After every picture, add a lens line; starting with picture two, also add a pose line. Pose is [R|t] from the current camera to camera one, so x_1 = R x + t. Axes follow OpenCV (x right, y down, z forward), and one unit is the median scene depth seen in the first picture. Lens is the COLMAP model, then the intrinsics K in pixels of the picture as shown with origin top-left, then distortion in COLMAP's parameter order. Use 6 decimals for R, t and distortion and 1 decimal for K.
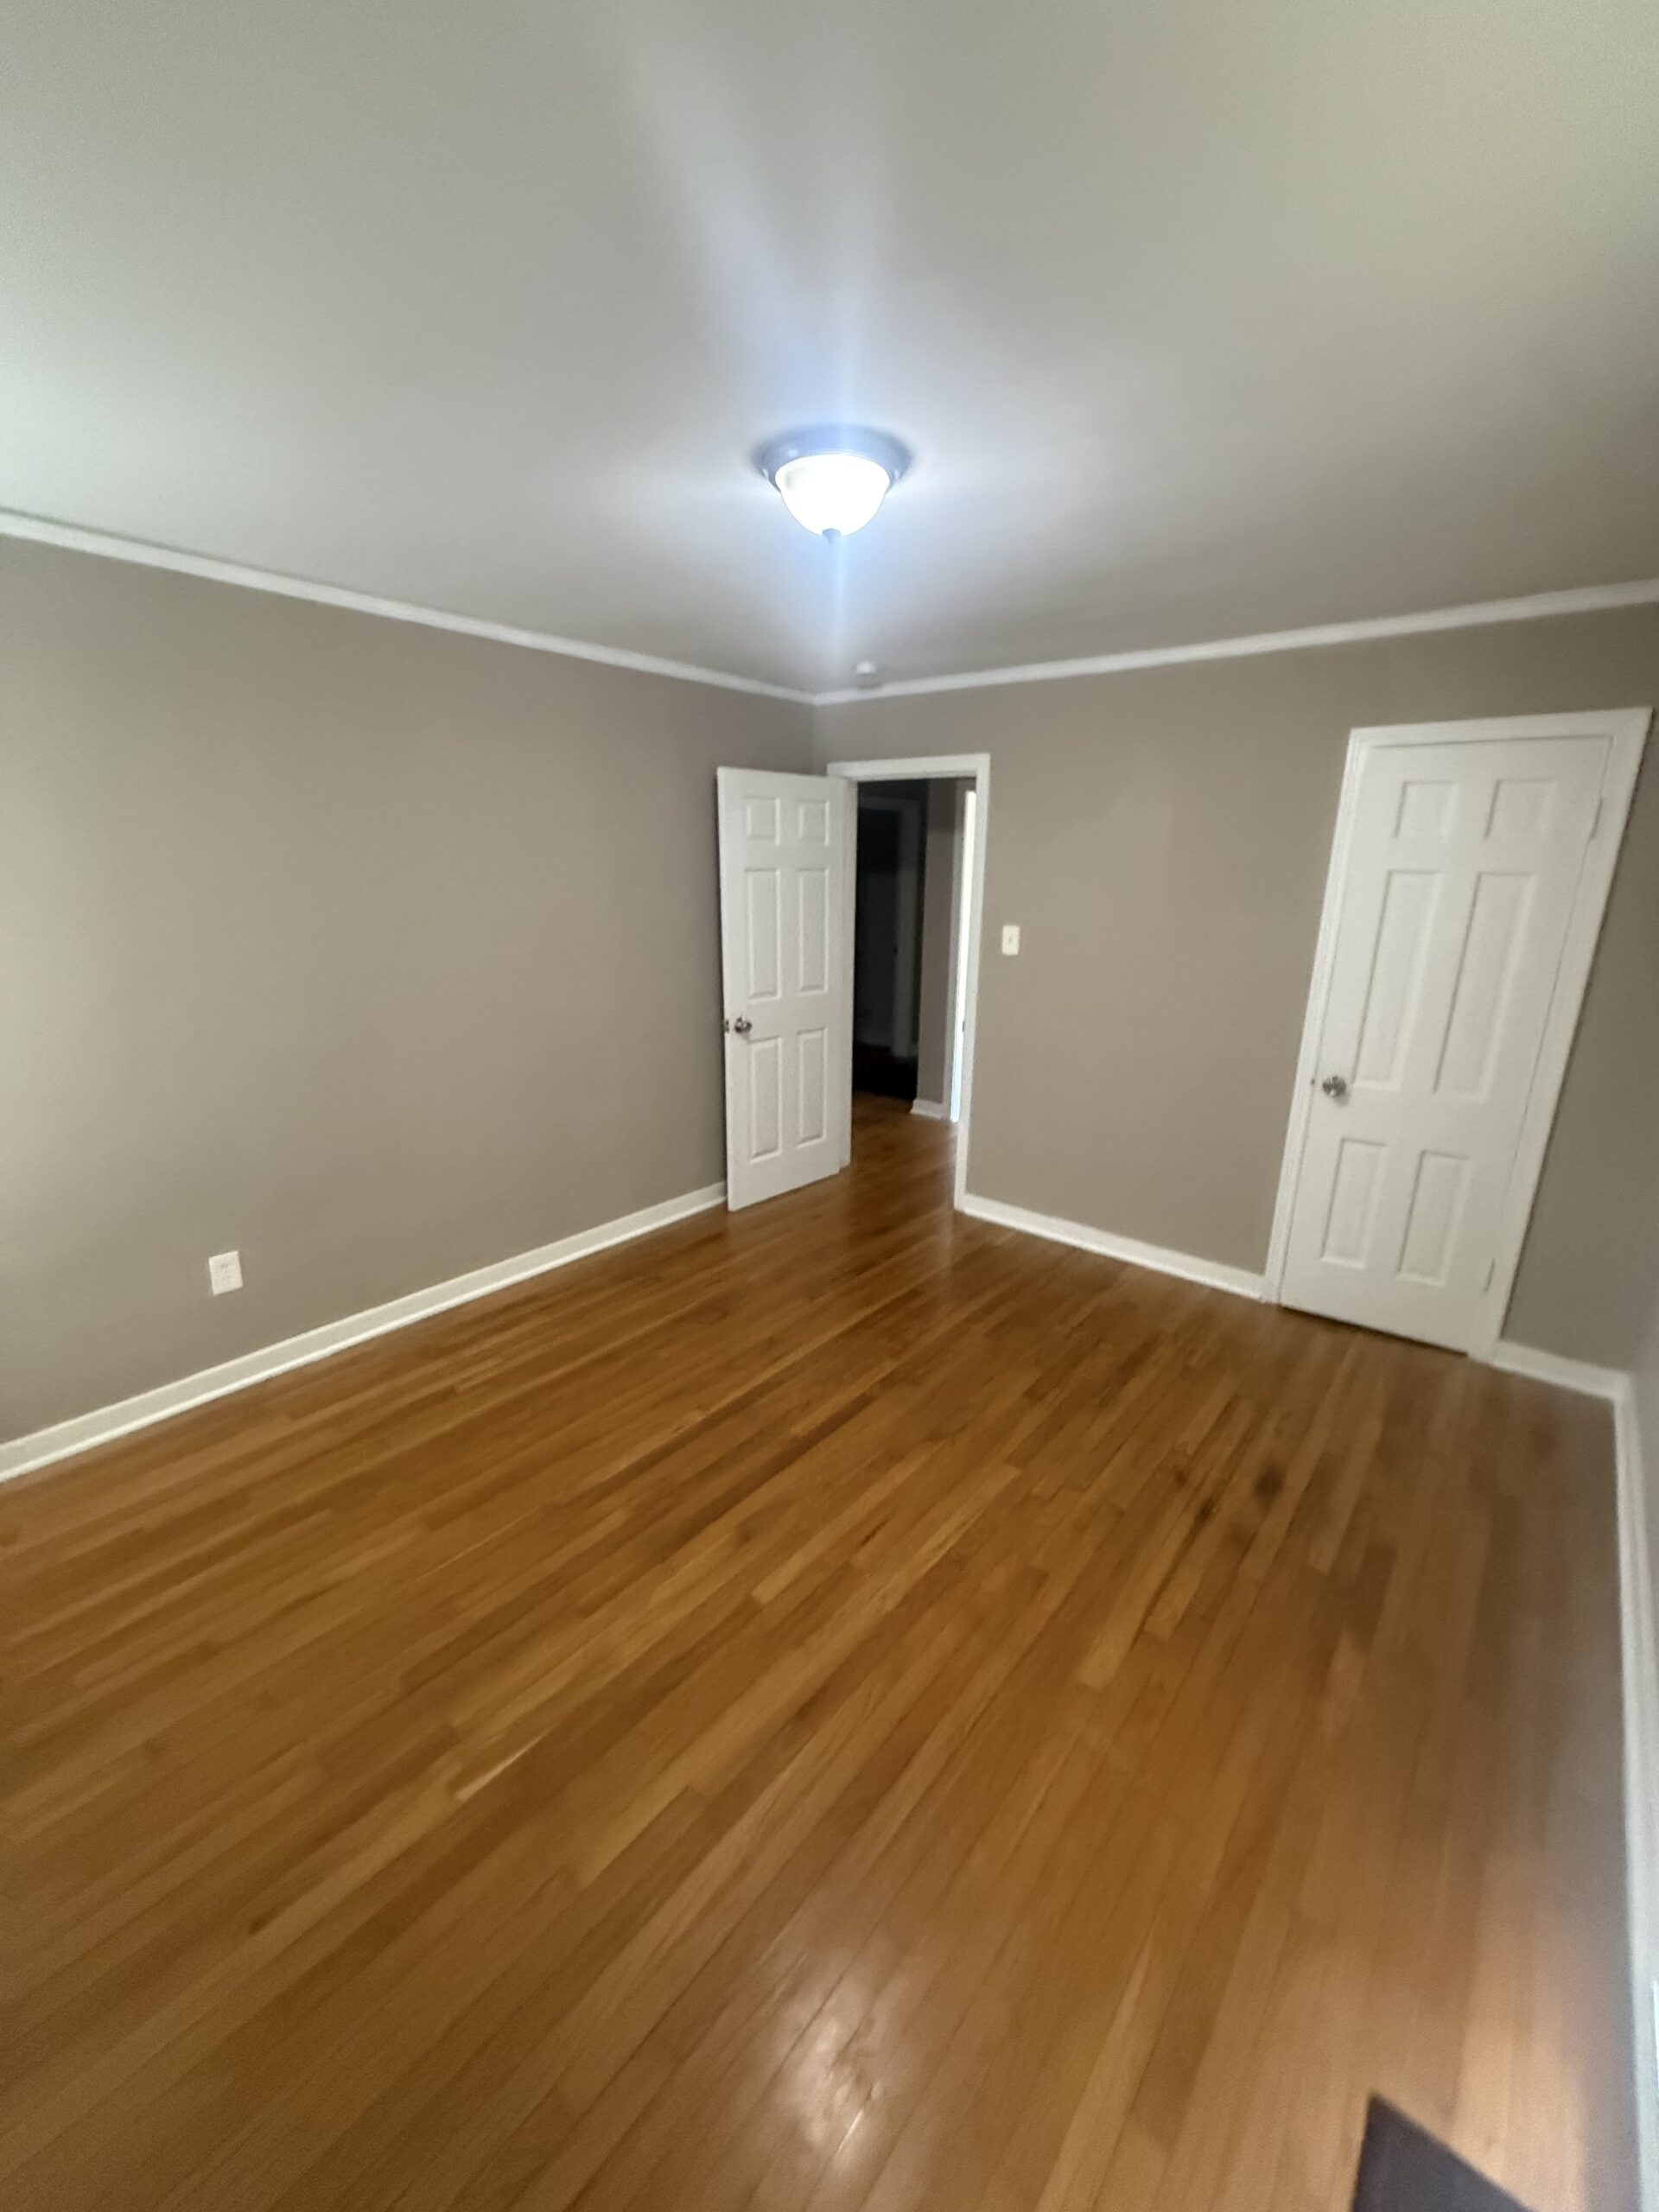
lens RADIAL K [[883.3, 0, 830.8], [0, 883.3, 1099.7], [0, 0, 1]] dist [-0.003665, -0.000483]
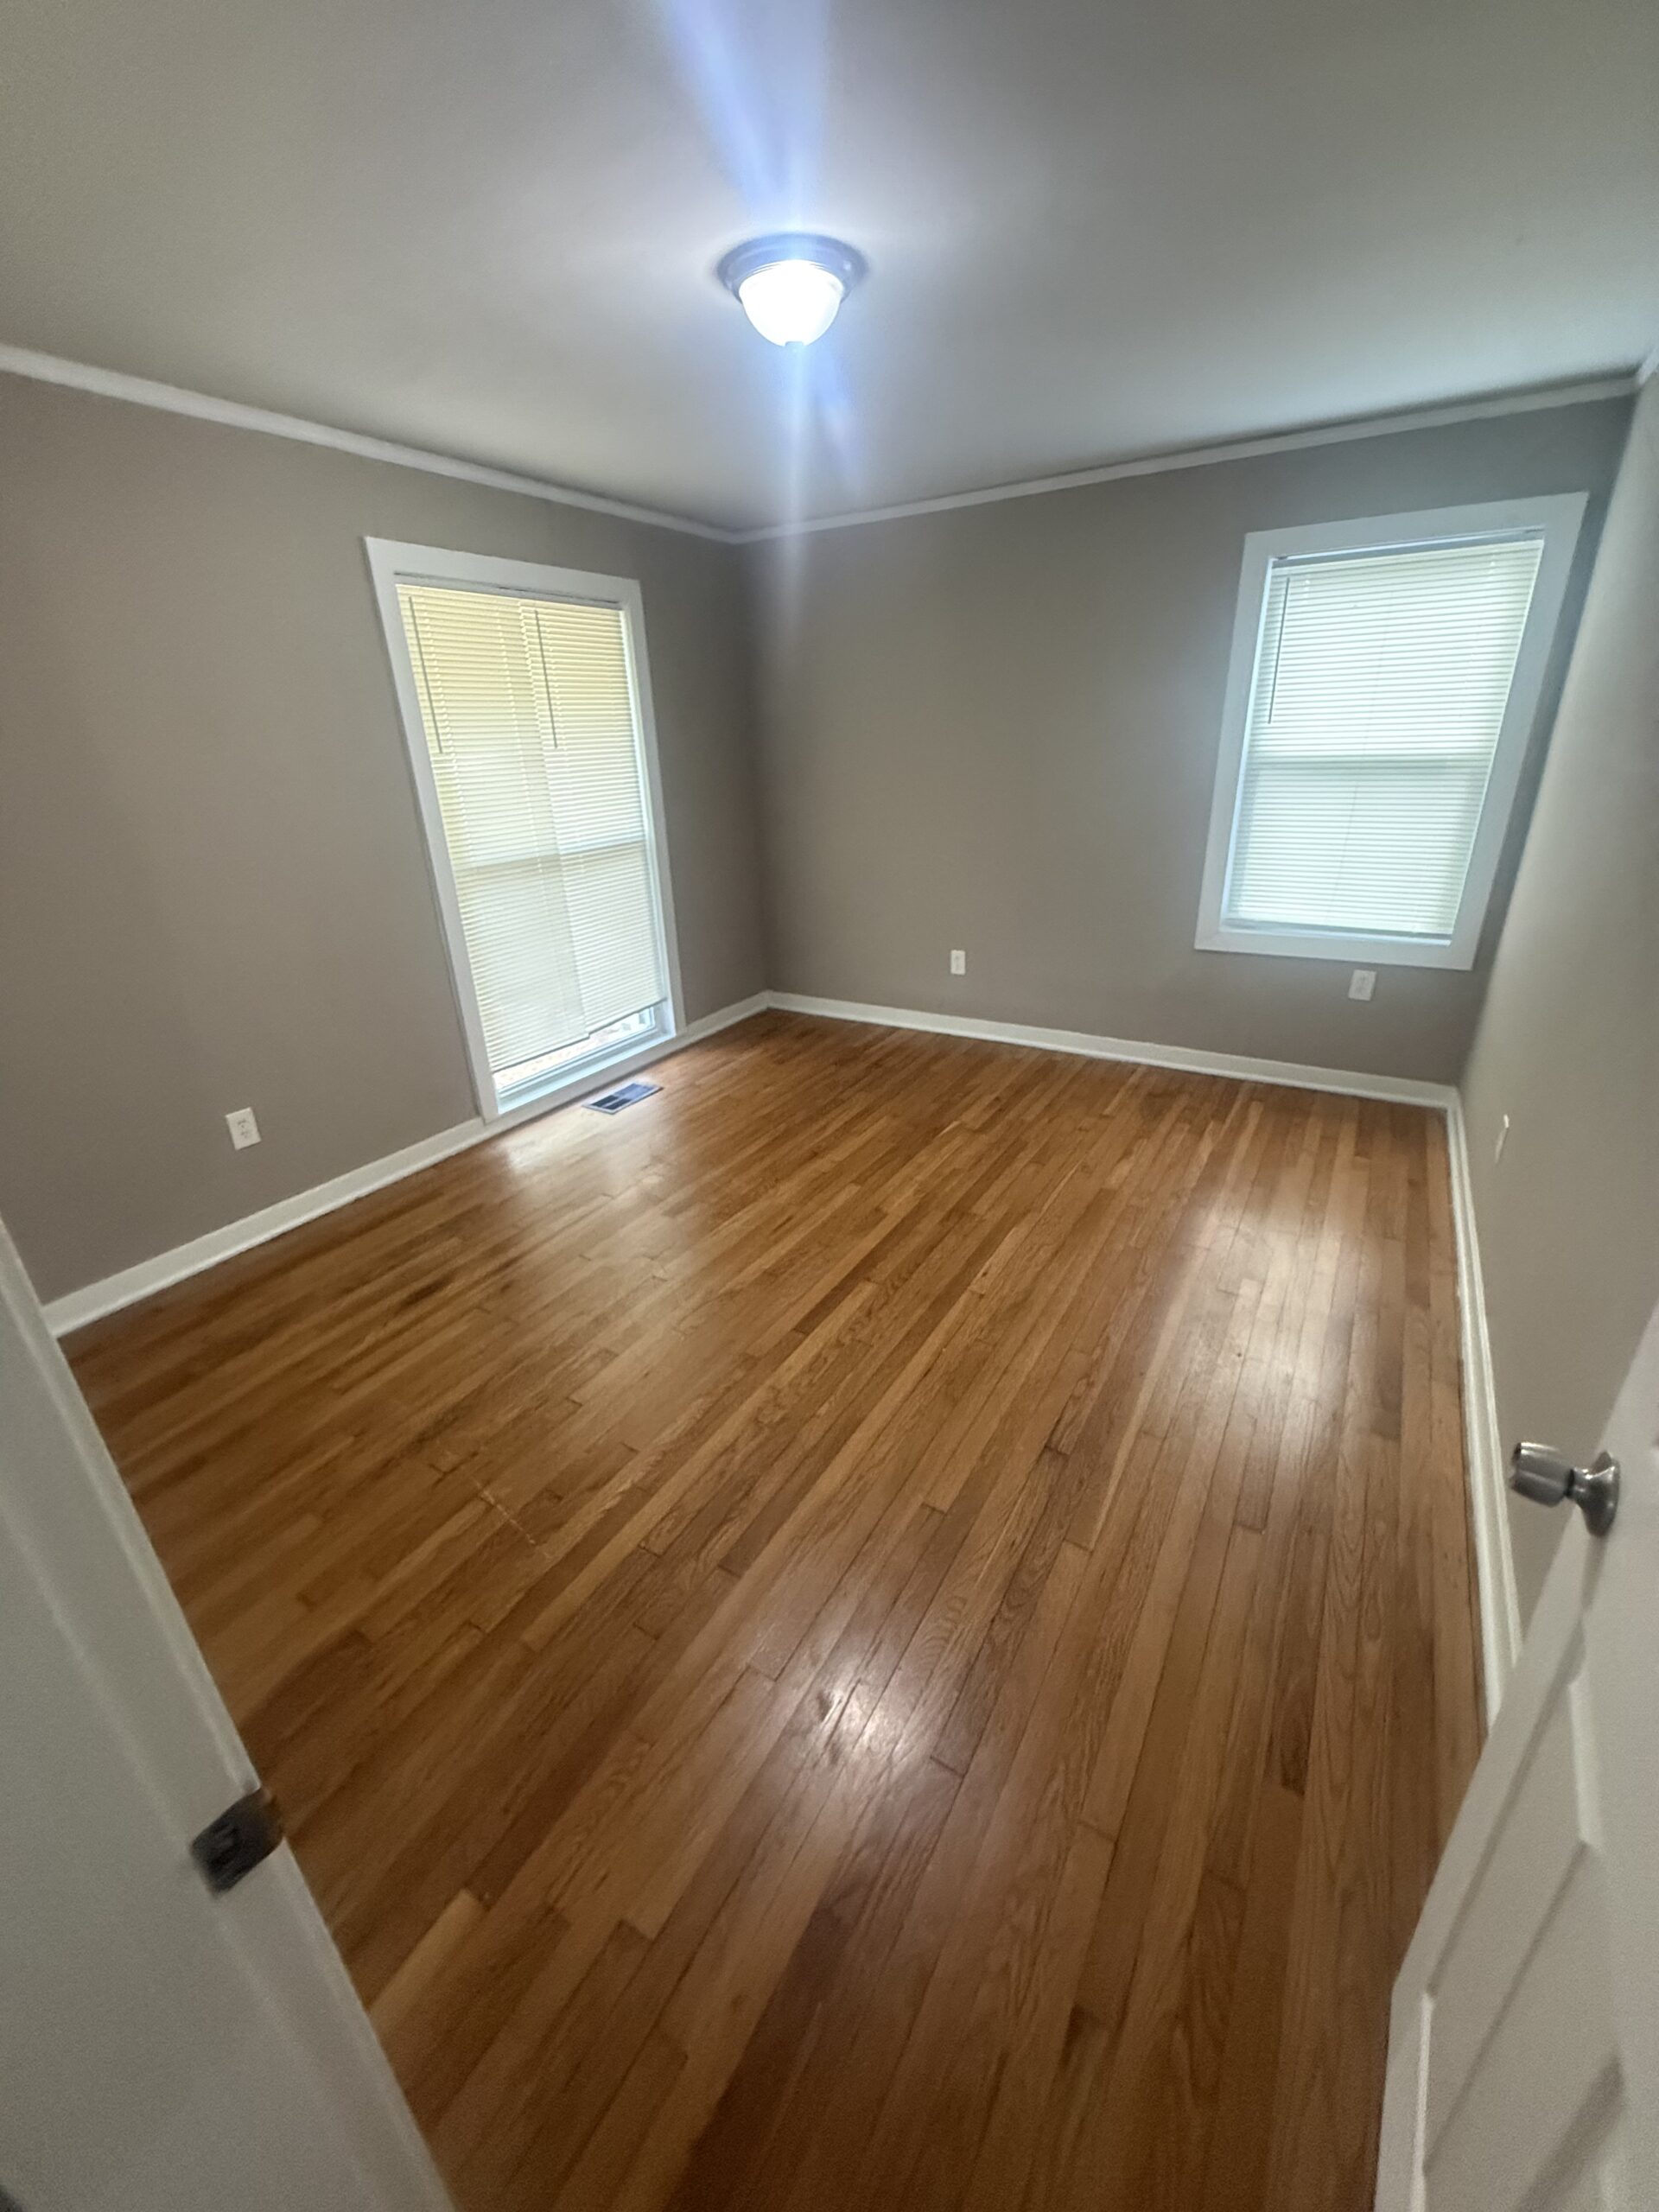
lens RADIAL K [[883.3, 0, 830.8], [0, 883.3, 1099.7], [0, 0, 1]] dist [-0.003665, -0.000483]
pose [[-0.989027, 0.076255, -0.126532, 0.114836], [-0.017067, 0.791778, 0.610571, -0.398430], [0.146745, 0.606031, -0.781788, 1.673322]]
